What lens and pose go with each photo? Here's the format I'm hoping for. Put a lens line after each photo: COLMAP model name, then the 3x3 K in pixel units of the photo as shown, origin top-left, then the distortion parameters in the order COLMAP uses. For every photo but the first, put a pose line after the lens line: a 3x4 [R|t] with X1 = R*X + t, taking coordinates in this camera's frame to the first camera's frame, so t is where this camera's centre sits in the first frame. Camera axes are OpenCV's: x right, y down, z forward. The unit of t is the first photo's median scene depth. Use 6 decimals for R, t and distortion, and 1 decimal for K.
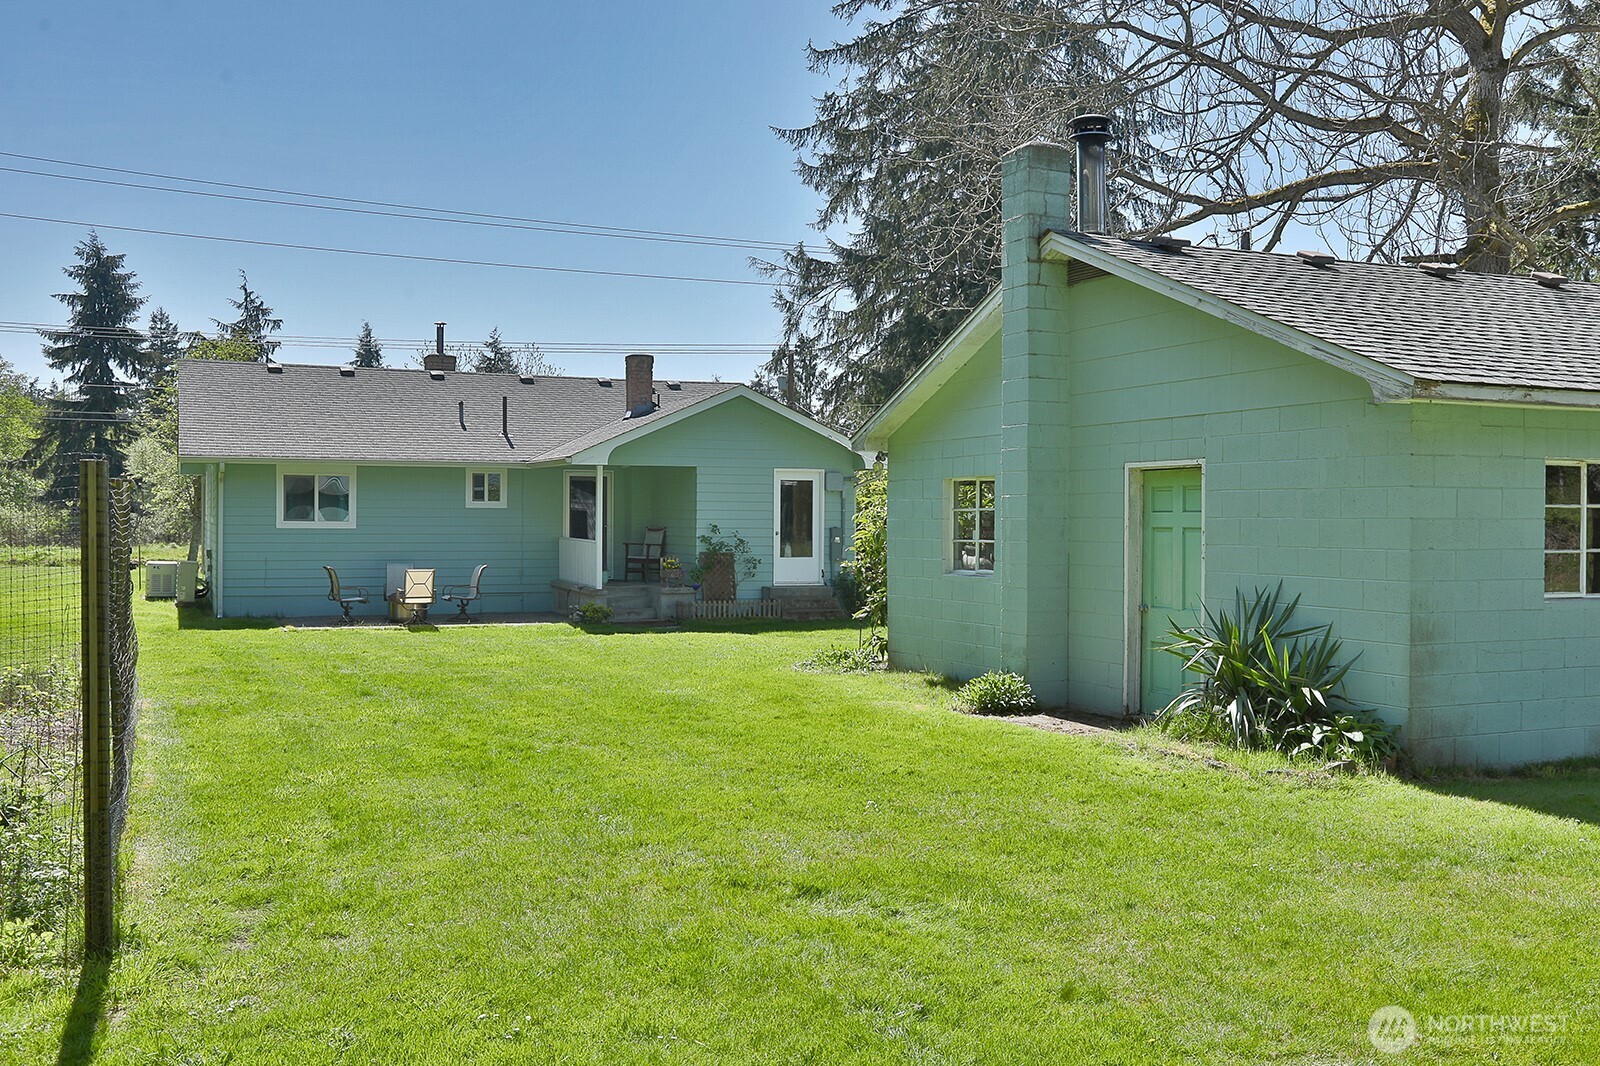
lens RADIAL K [[1390.0, 0, 800.0], [0, 1390.0, 533.0], [0, 0, 1]] dist [-0.003569, -0.000763]
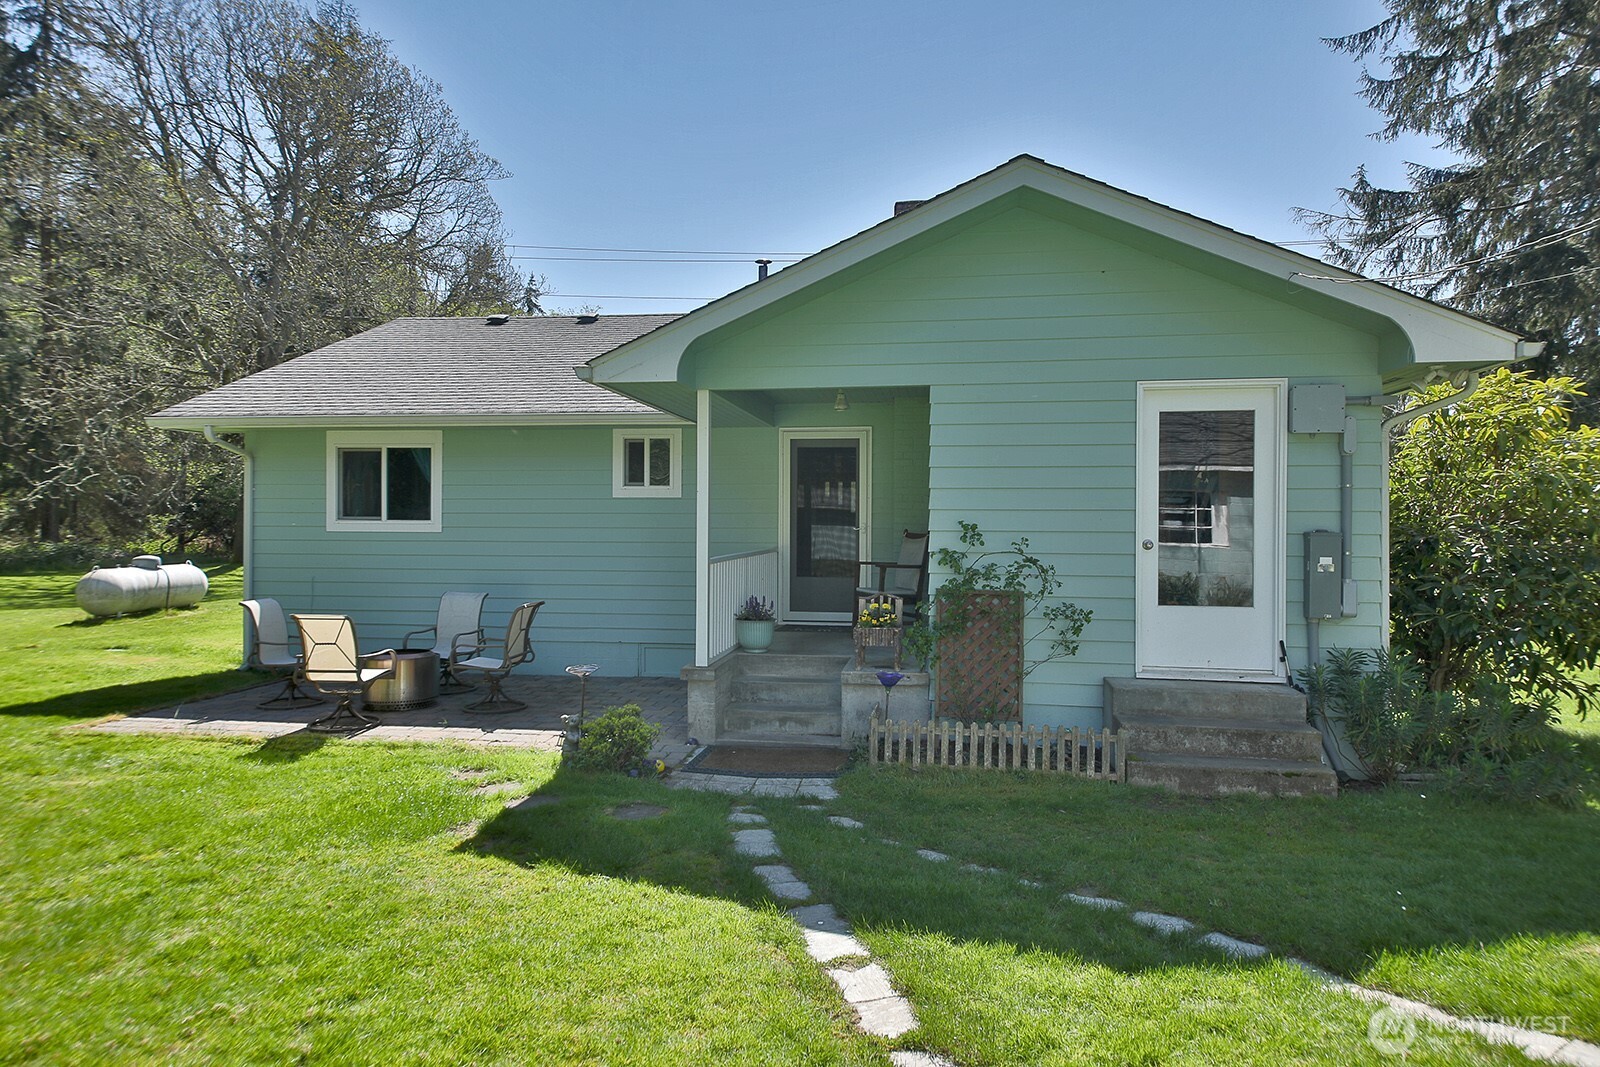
lens RADIAL K [[973.4, 0, 800.2], [0, 973.4, 516.8], [0, 0, 1]] dist [0.035440, -0.000783]
pose [[0.848985, -0.008185, -0.528353, 0.046628], [-0.003872, 0.999757, -0.021710, -0.001303], [0.528403, 0.020477, 0.848747, 0.701235]]
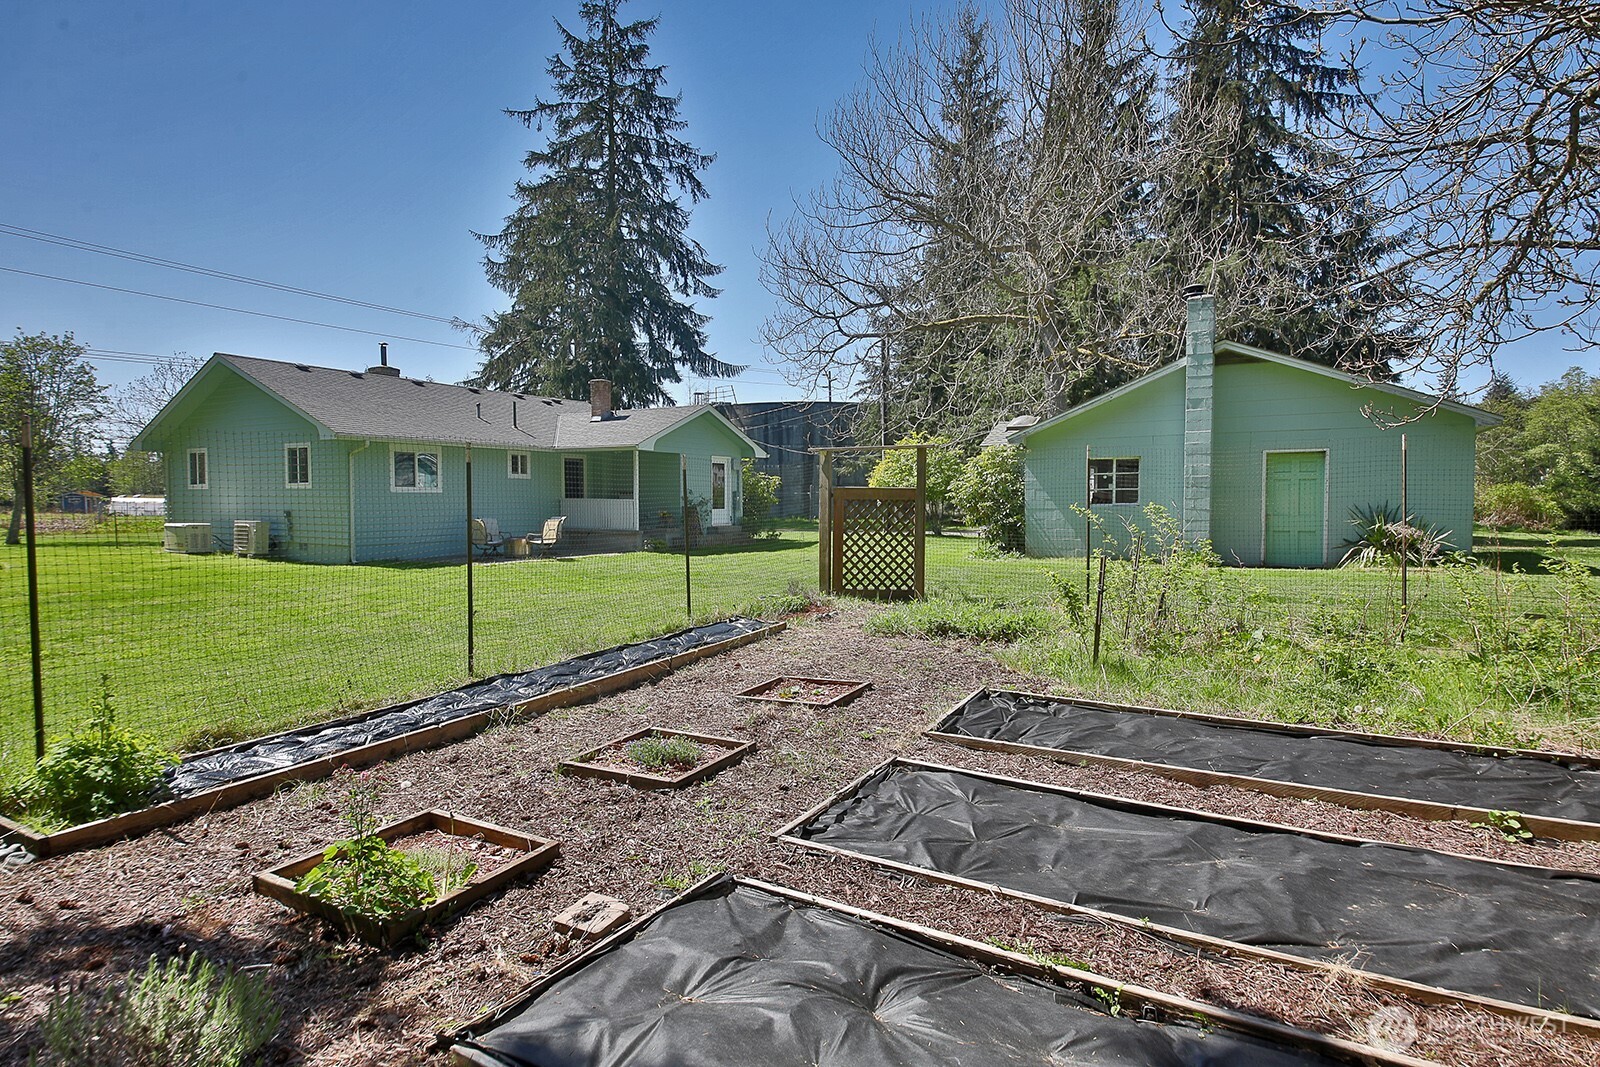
lens RADIAL K [[795.9, 0, 800.0], [0, 795.9, 533.5], [0, 0, 1]] dist [0.021543, 0.000038]
pose [[0.810917, -0.033337, 0.584210, -0.485466], [0.012926, 0.999153, 0.039072, 0.010393], [-0.585018, -0.024133, 0.810661, 0.161892]]
